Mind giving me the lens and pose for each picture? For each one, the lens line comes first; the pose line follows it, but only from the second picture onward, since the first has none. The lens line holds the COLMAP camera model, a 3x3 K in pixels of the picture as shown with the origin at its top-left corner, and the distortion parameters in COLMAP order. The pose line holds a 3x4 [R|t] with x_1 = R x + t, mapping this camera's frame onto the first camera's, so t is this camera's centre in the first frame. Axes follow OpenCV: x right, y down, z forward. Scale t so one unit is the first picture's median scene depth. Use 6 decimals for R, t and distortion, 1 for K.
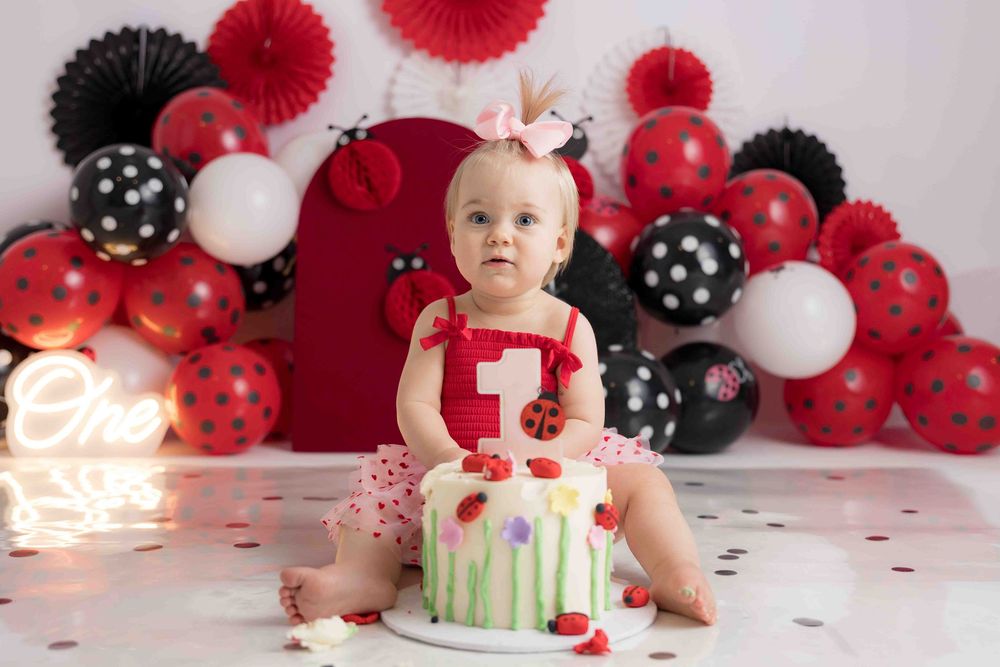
lens RADIAL K [[1150.0, 0, 505.6], [0, 1150.0, 328.5], [0, 0, 1]] dist [-0.003377, 0.005800]
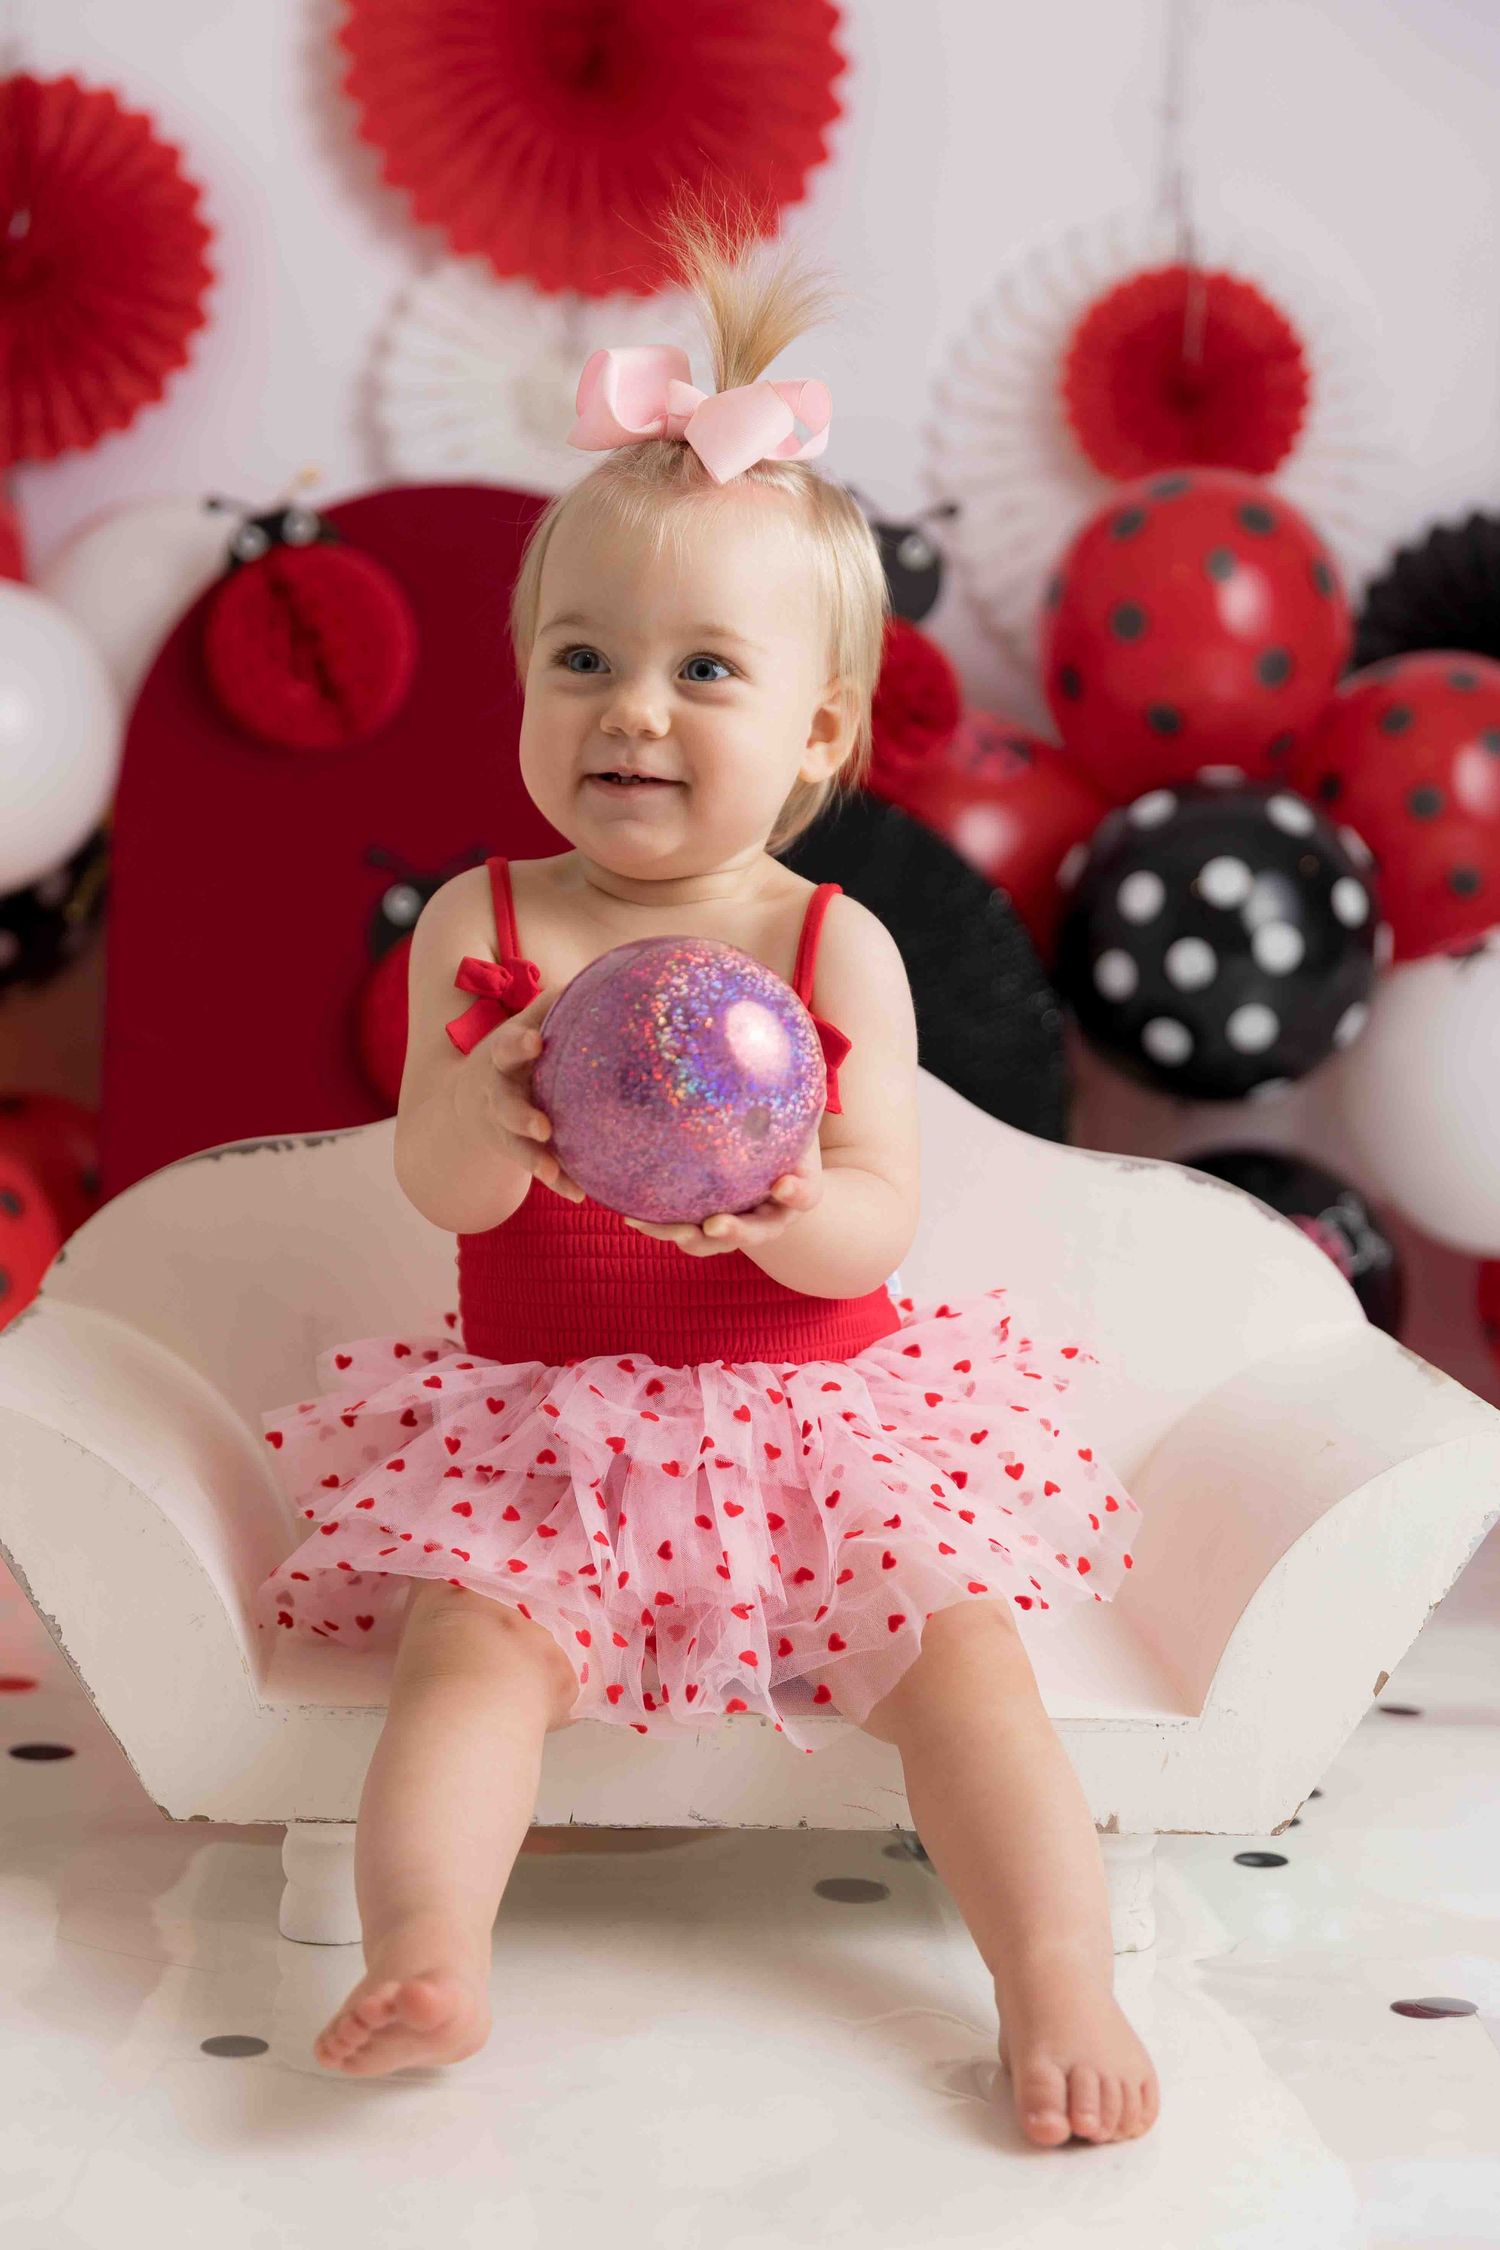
lens RADIAL K [[3768.8, 0, 739.7], [0, 3768.8, 1127.4], [0, 0, 1]] dist [0.008317, -0.101789]
pose [[0.999376, 0.023174, 0.026650, -0.018662], [-0.024942, 0.997372, 0.068025, -0.069115], [-0.025003, -0.068647, 0.997328, -0.158320]]
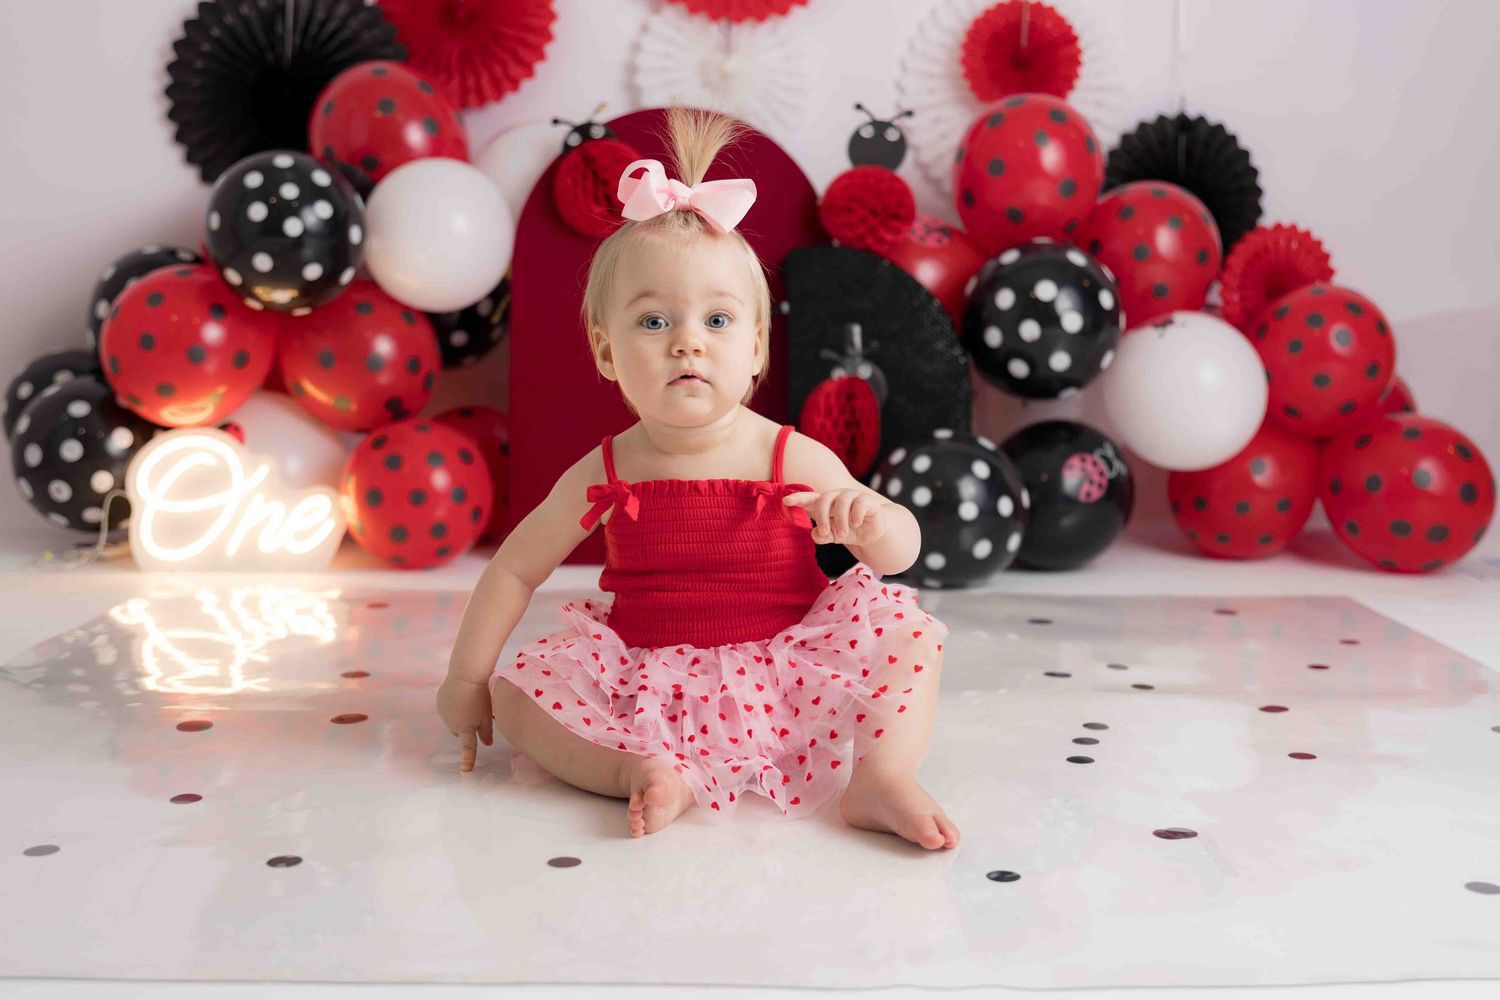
lens RADIAL K [[1673.3, 0, 756.1], [0, 1673.3, 495.9], [0, 0, 1]] dist [-0.004882, -0.007449]
pose [[0.999961, 0.005473, -0.006894, -0.016597], [-0.004745, 0.994818, 0.101566, -0.047759], [0.007415, -0.101529, 0.994805, -0.078381]]
